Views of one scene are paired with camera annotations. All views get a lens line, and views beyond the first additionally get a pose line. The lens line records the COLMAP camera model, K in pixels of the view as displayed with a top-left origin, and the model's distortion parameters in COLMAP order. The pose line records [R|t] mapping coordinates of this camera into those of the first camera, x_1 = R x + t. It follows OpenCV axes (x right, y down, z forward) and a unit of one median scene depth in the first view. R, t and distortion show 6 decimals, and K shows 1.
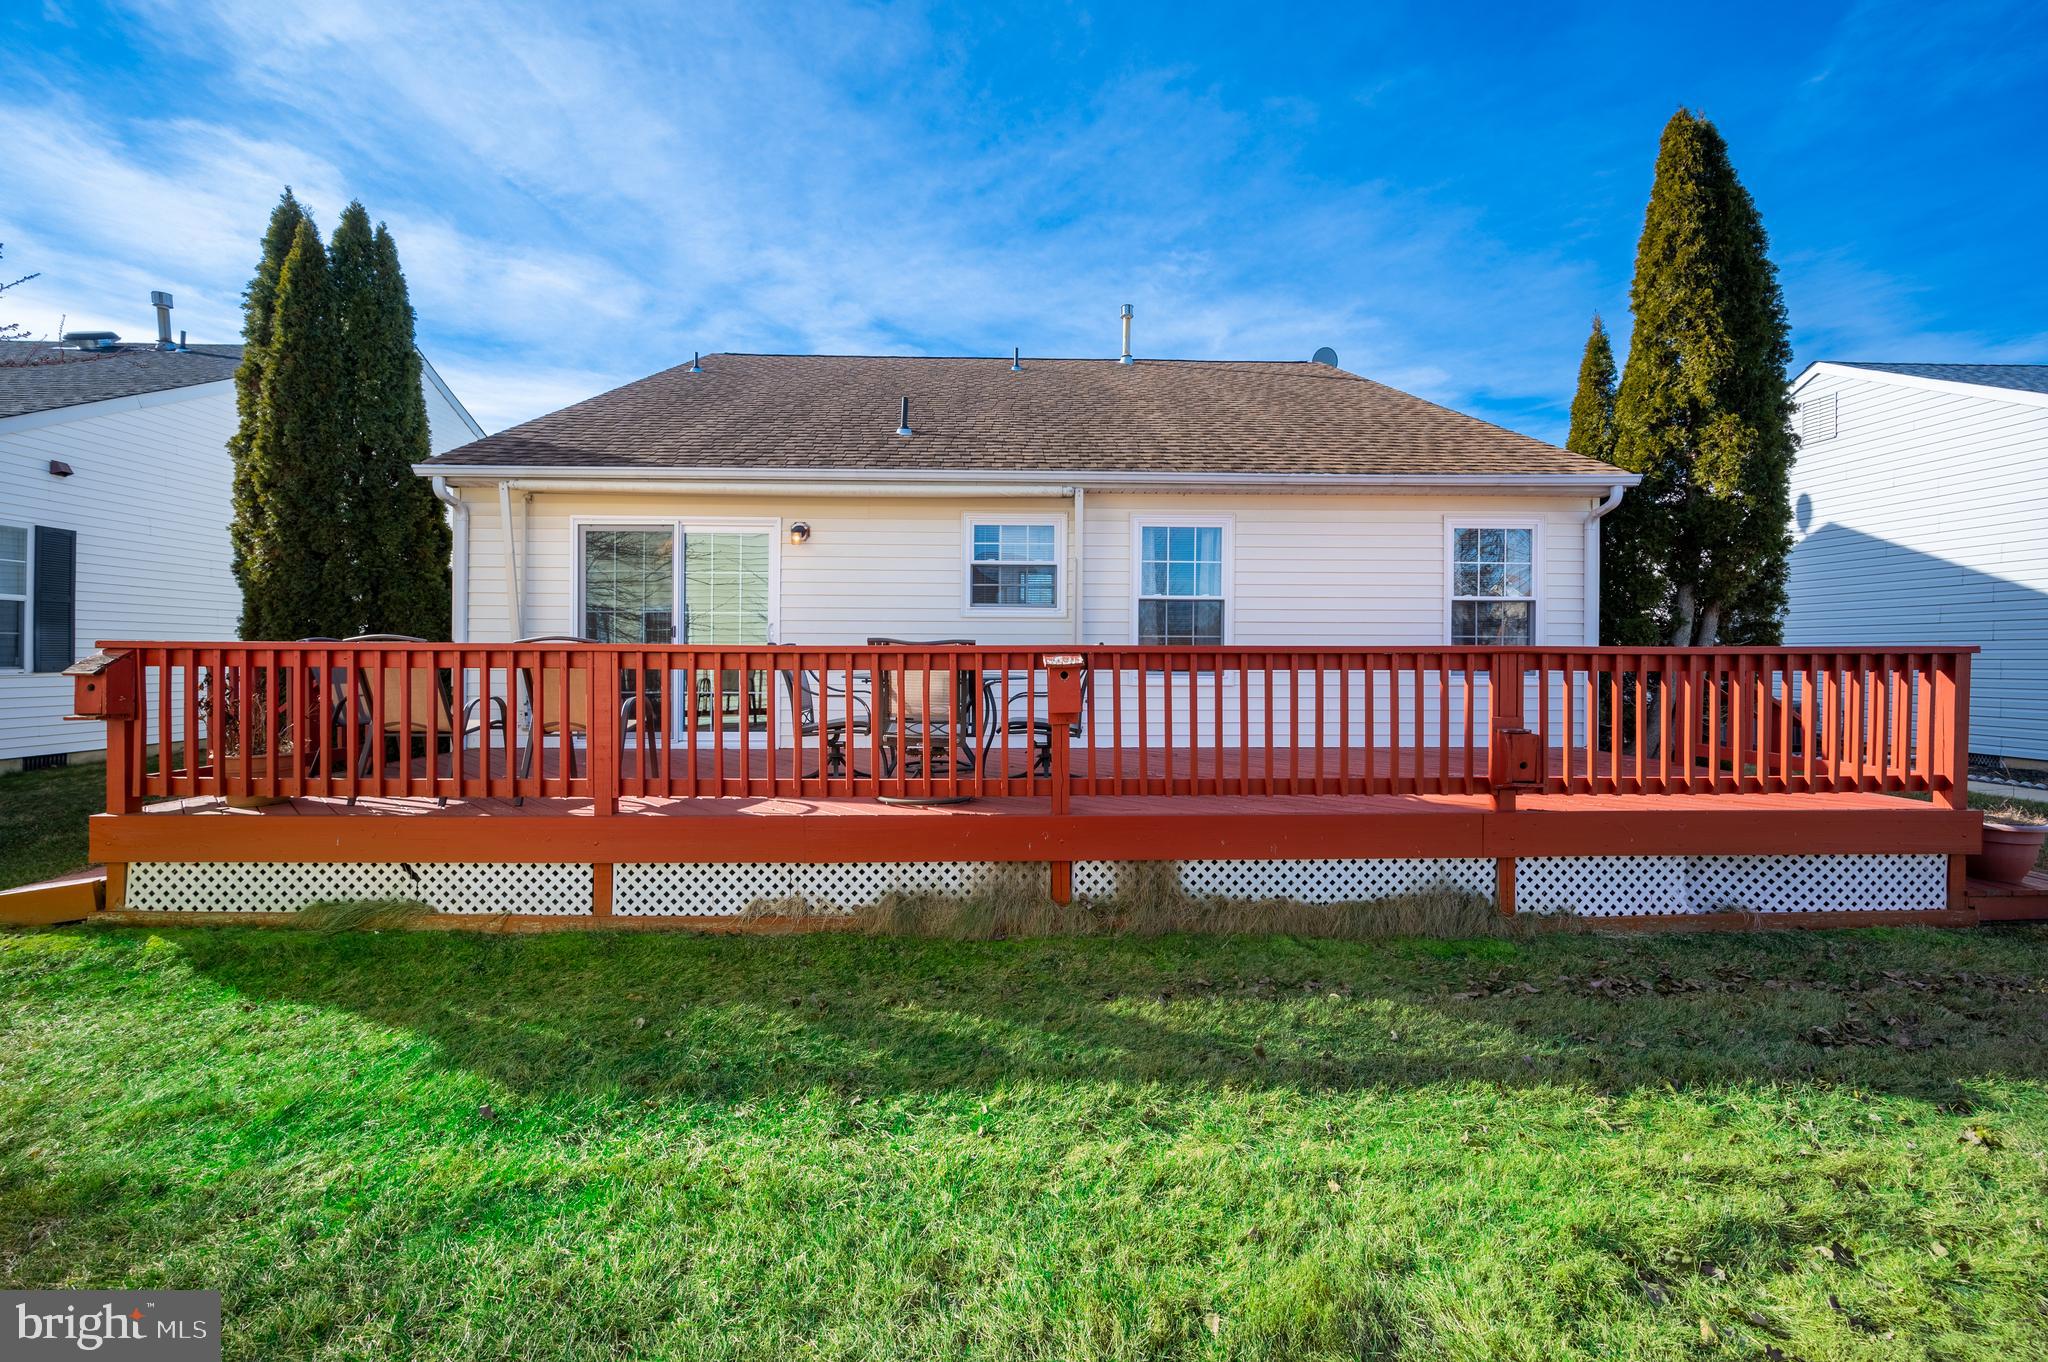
lens RADIAL K [[789.1, 0, 1024.3], [0, 789.1, 639.1], [0, 0, 1]] dist [-0.007854, 0.000318]
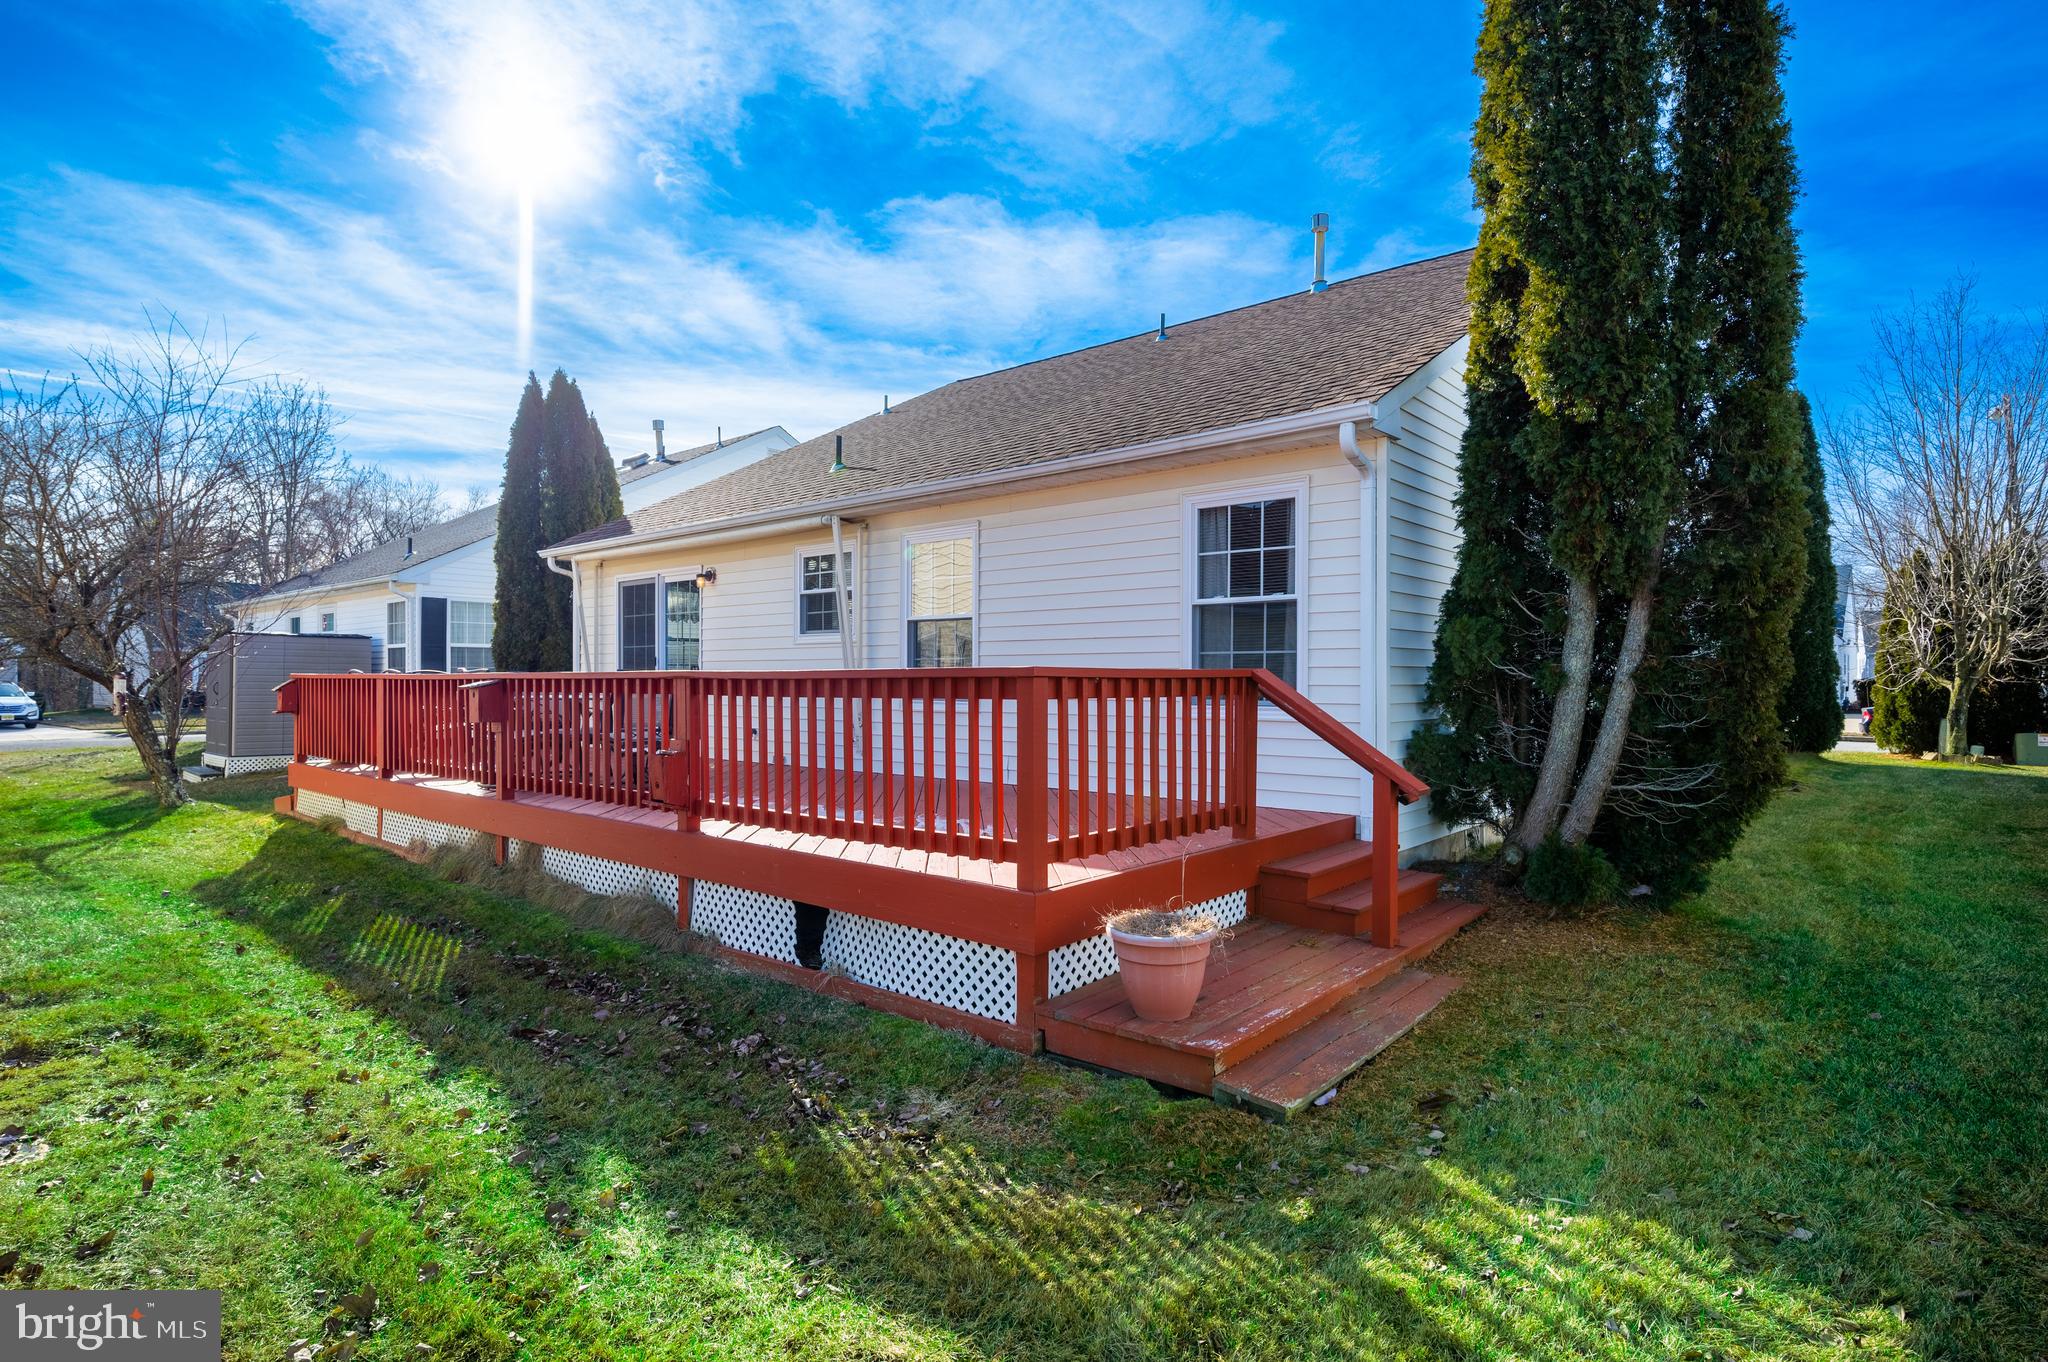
lens RADIAL K [[1041.4, 0, 1024.0], [0, 1041.4, 681.0], [0, 0, 1]] dist [0.033915, 0.000005]
pose [[0.735517, -0.002818, -0.677500, 1.089203], [0.017313, 0.999743, 0.014636, 0.004135], [0.677285, -0.022495, 0.735377, 0.167875]]
